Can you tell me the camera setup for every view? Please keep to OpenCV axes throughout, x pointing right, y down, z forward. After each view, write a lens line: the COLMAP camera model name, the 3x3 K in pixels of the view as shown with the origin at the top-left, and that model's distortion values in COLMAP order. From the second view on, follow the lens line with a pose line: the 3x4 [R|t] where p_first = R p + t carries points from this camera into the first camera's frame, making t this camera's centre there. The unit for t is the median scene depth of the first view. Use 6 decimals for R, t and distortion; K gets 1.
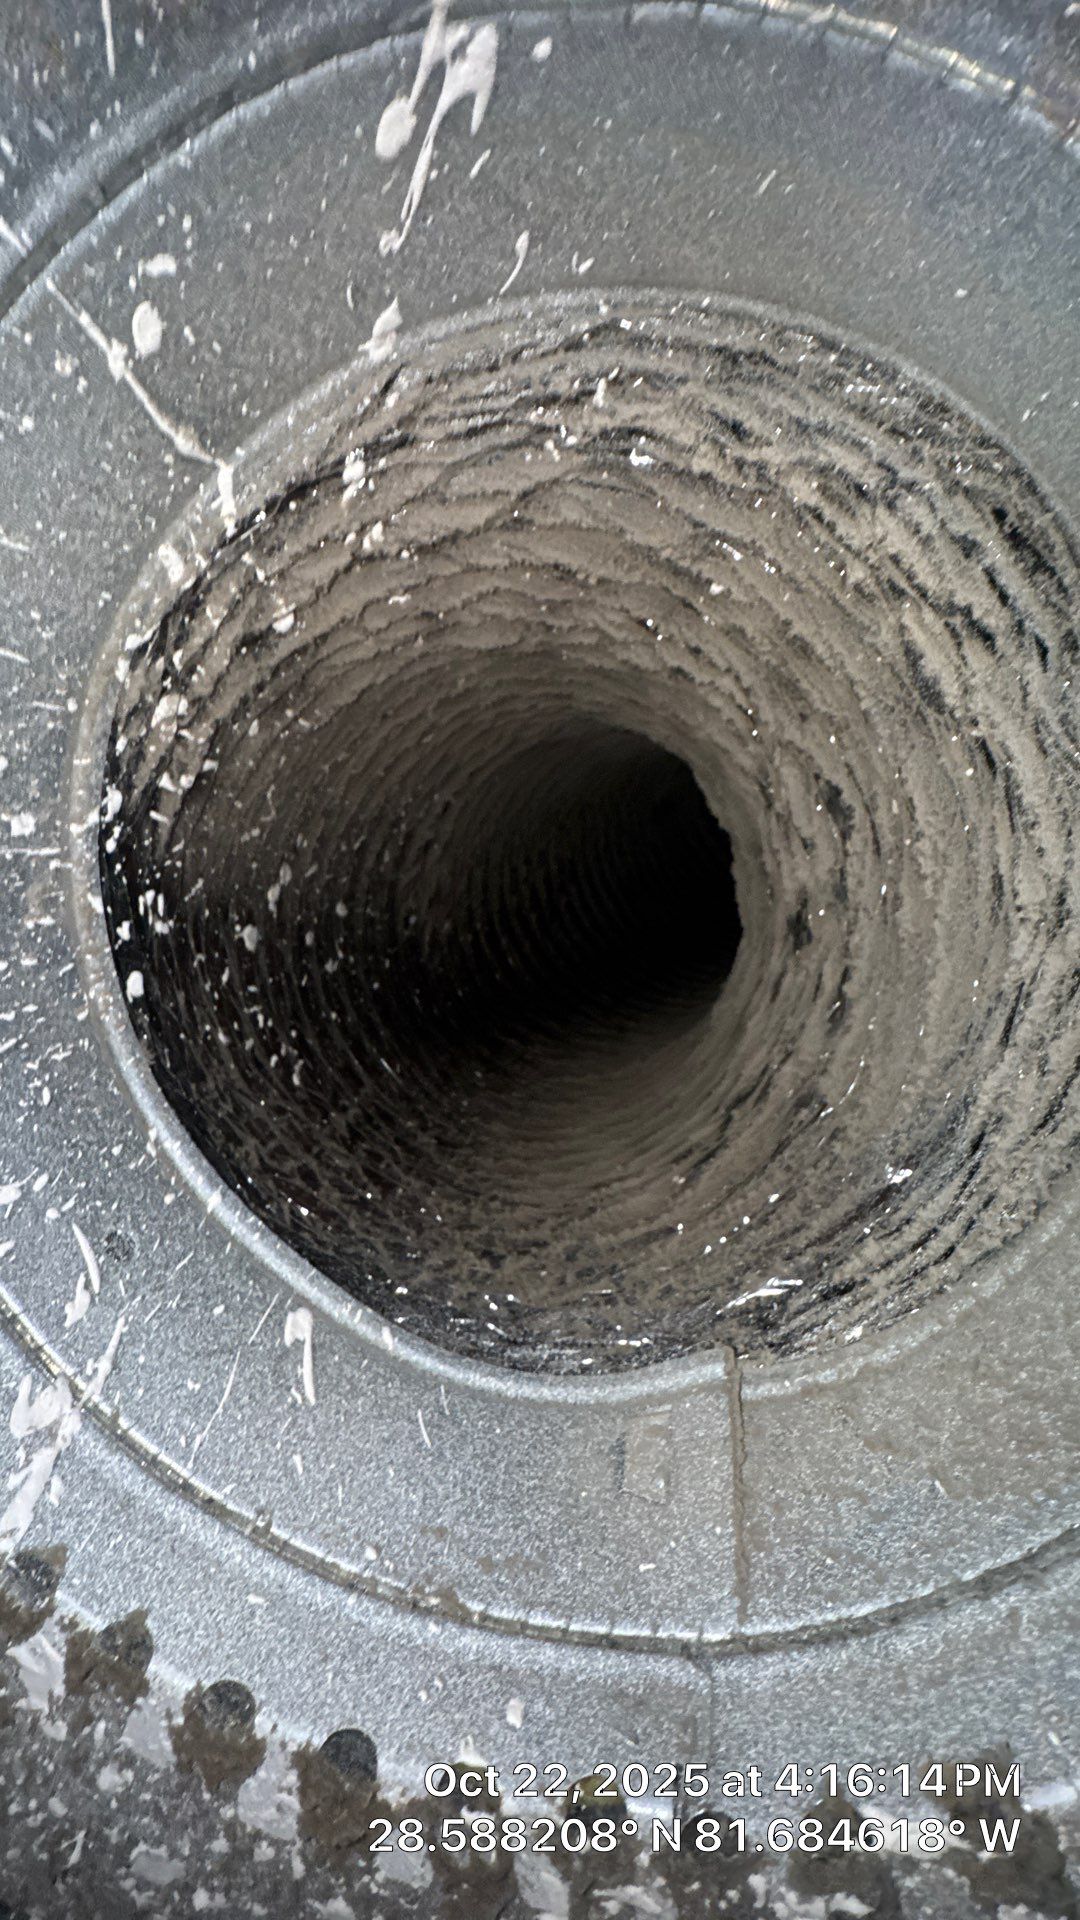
lens RADIAL K [[782.4, 0, 542.0], [0, 782.4, 959.0], [0, 0, 1]] dist [-0.001897, 0.000436]
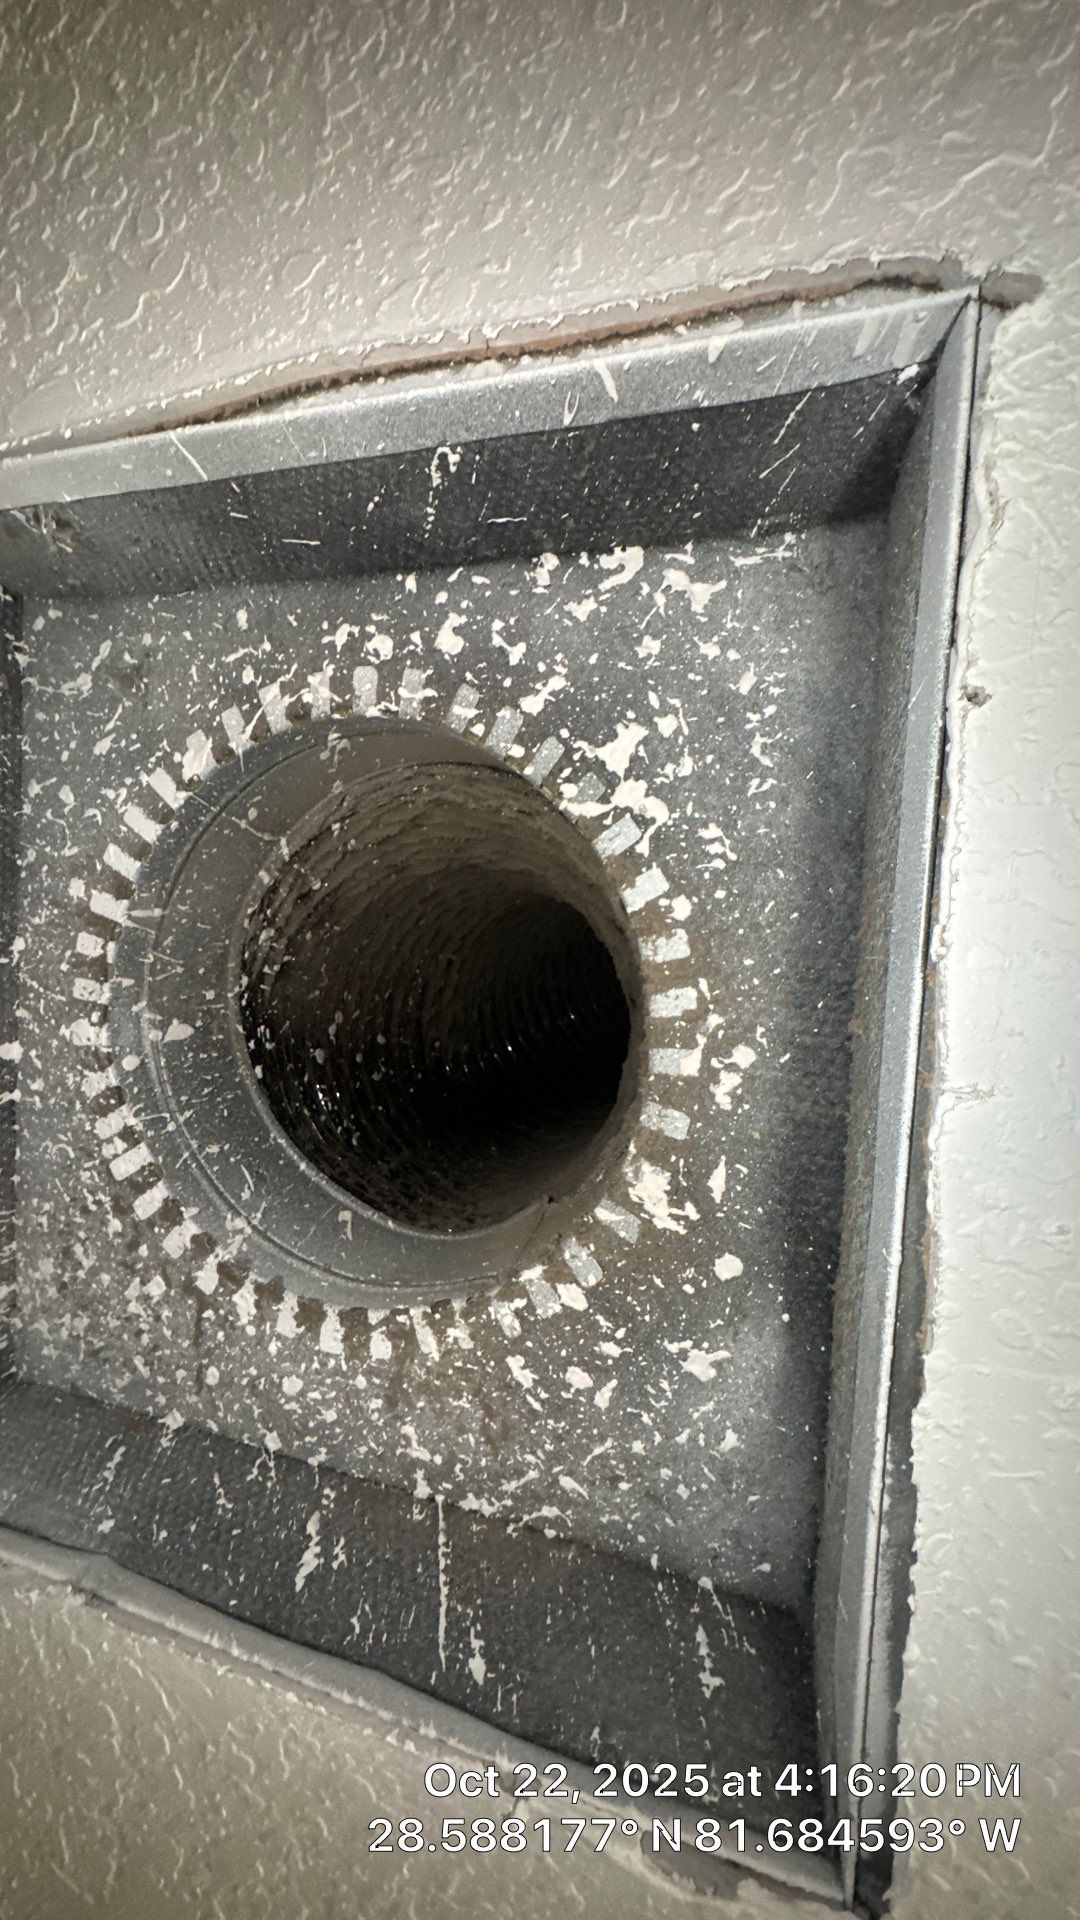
lens RADIAL K [[765.1, 0, 529.1], [0, 765.1, 959.3], [0, 0, 1]] dist [0.002555, -0.000099]
pose [[0.983519, -0.150578, -0.100080, 0.445917], [0.129146, 0.972465, -0.193991, 0.252030], [0.126535, 0.177869, 0.975885, -0.977919]]
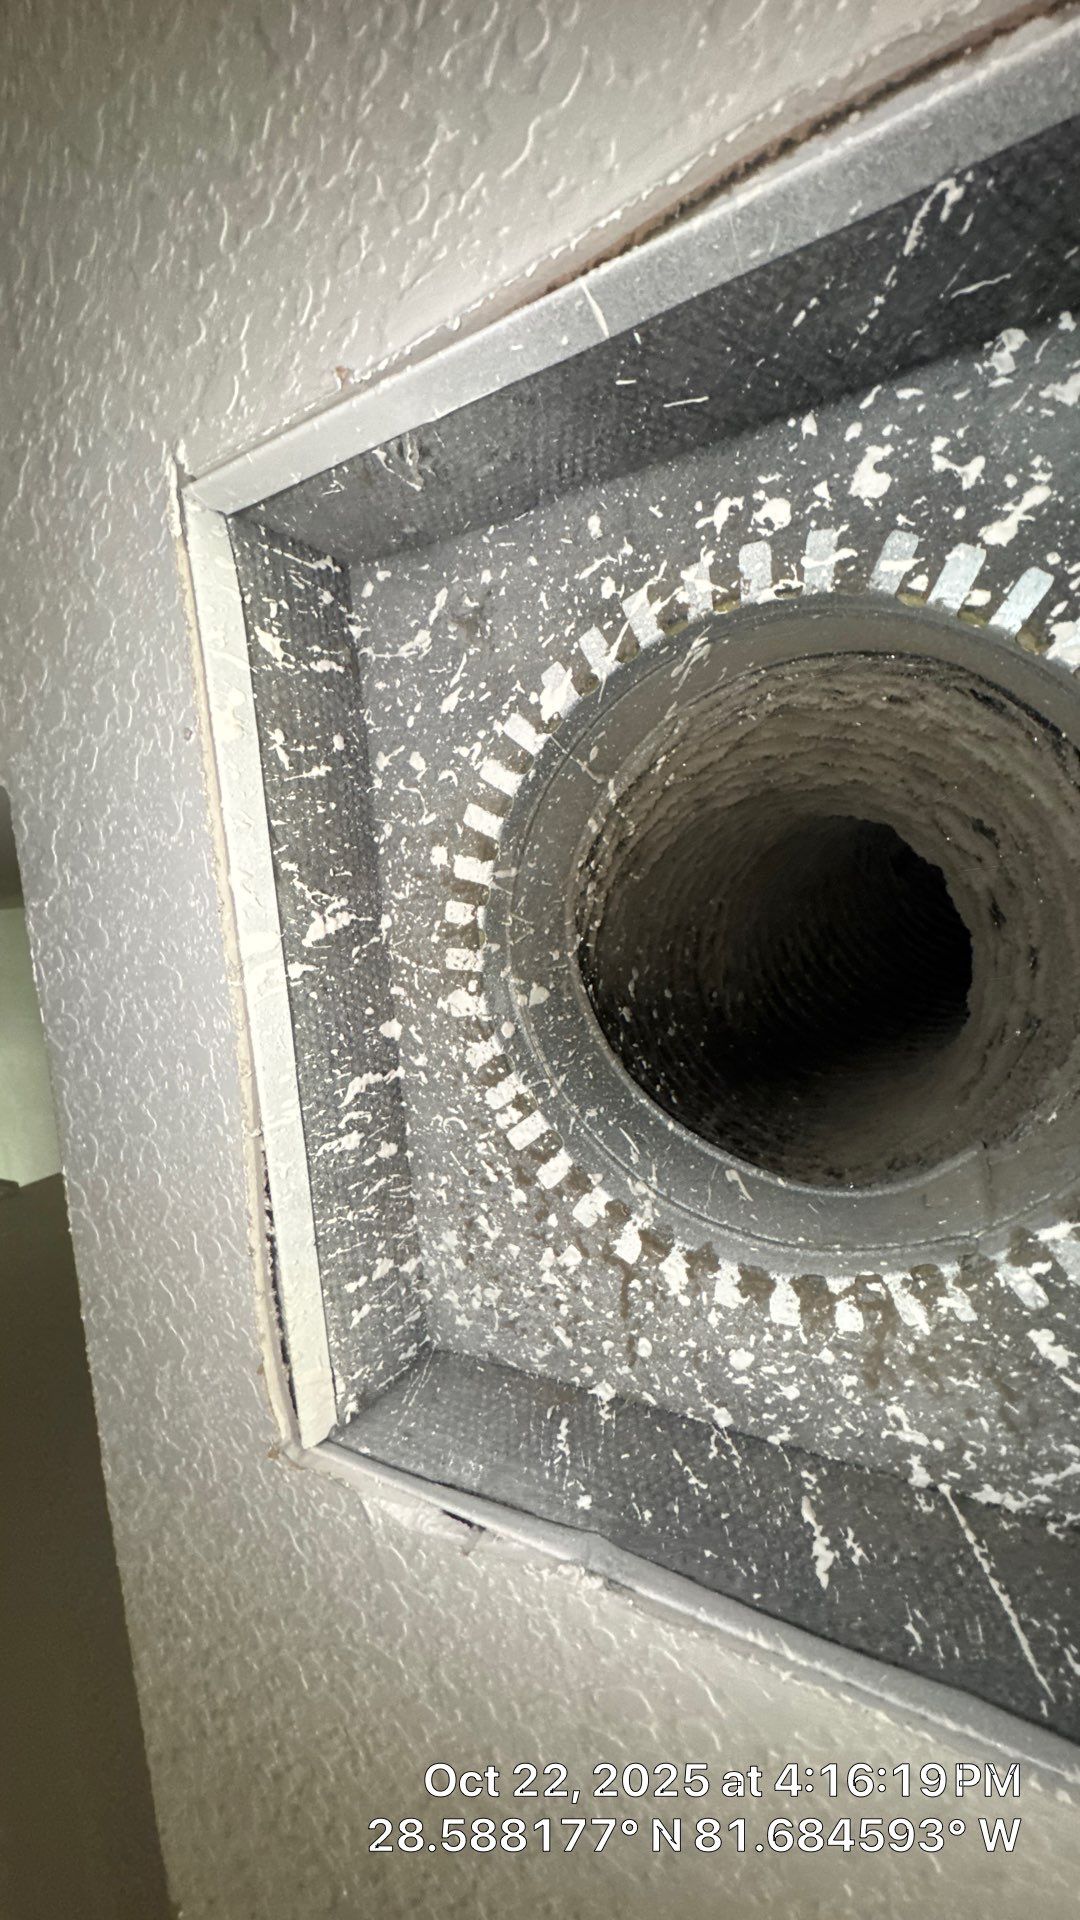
lens RADIAL K [[765.1, 0, 542.1], [0, 765.1, 956.9], [0, 0, 1]] dist [0.002555, -0.000099]
pose [[0.913818, -0.251517, -0.318865, -0.006040], [0.200296, 0.962130, -0.184900, 0.197790], [0.353296, 0.105098, 0.929590, -0.905808]]
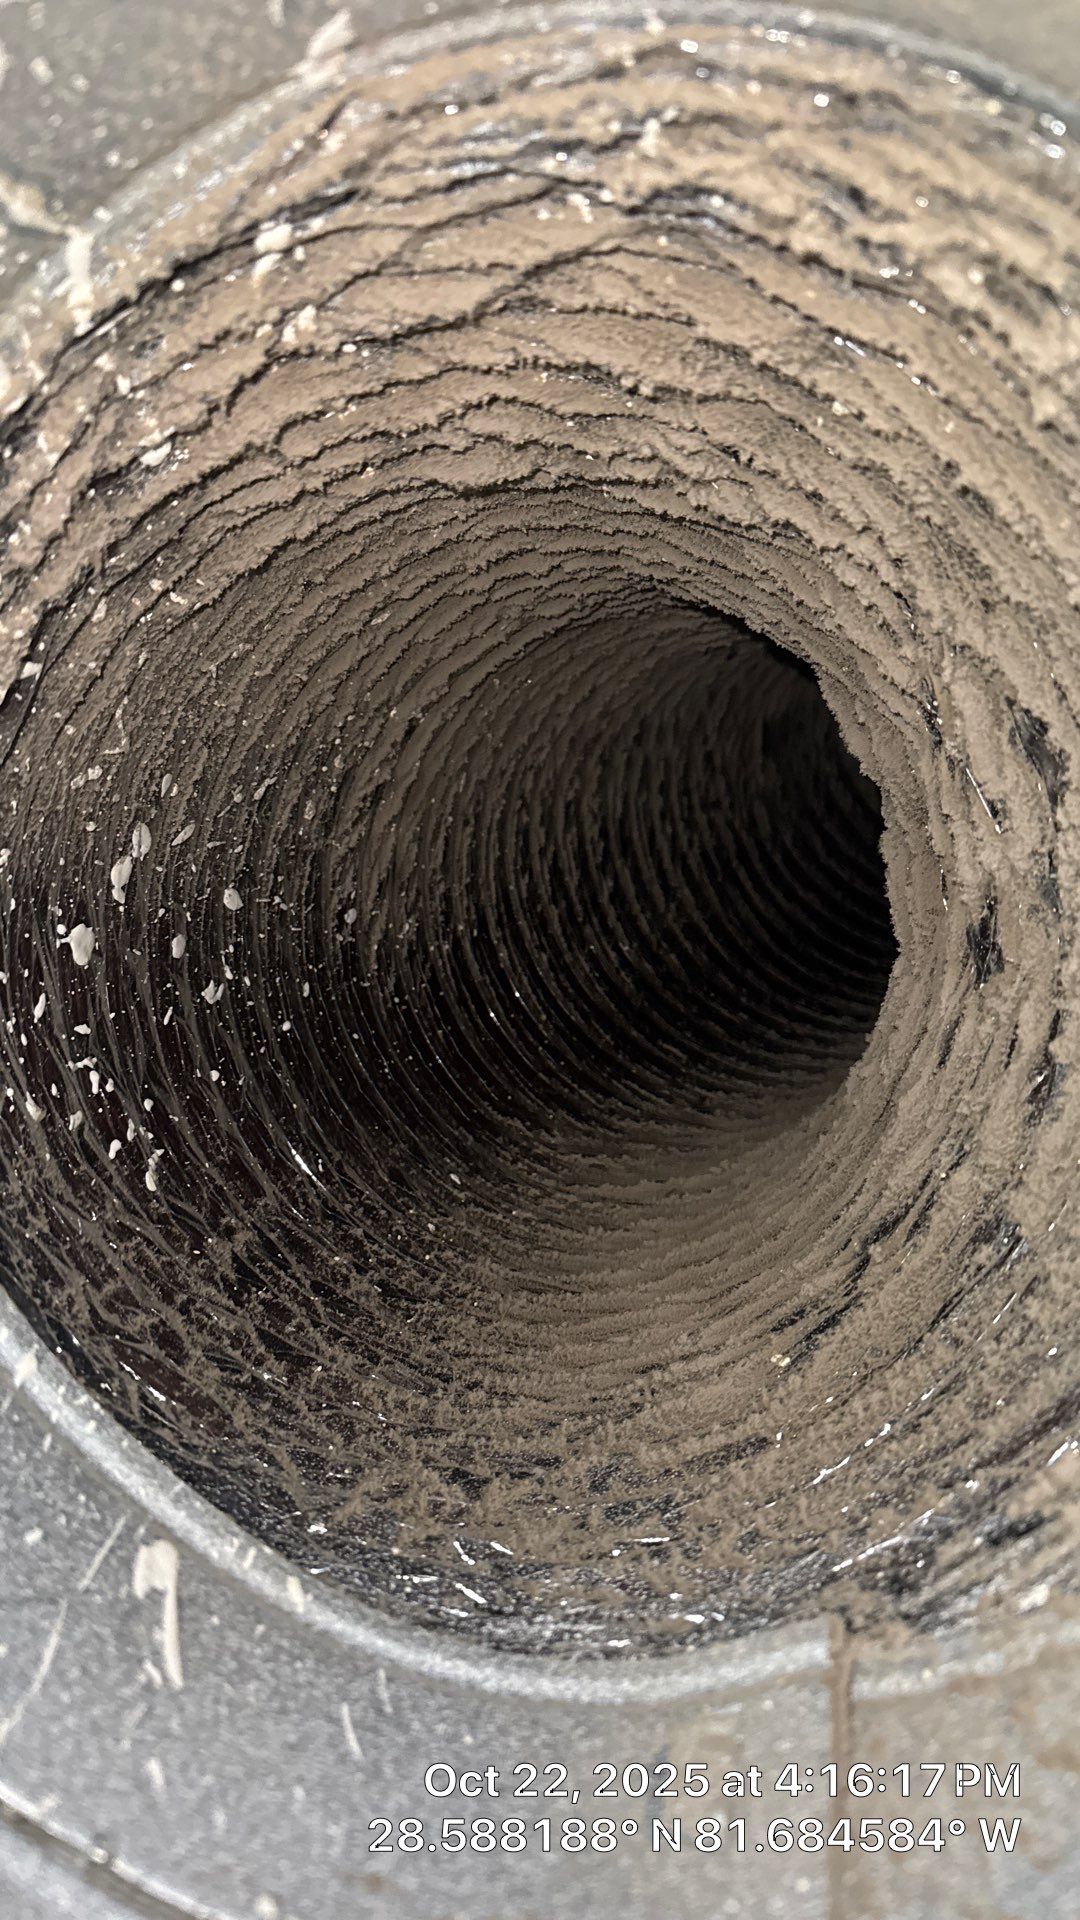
lens RADIAL K [[1376.3, 0, 554.8], [0, 1376.3, 950.5], [0, 0, 1]] dist [-0.011351, -0.025584]
pose [[0.999742, 0.016931, -0.015124, 0.017700], [-0.017274, 0.999589, -0.022874, -0.009036], [0.014731, 0.023130, 0.999624, -0.104943]]
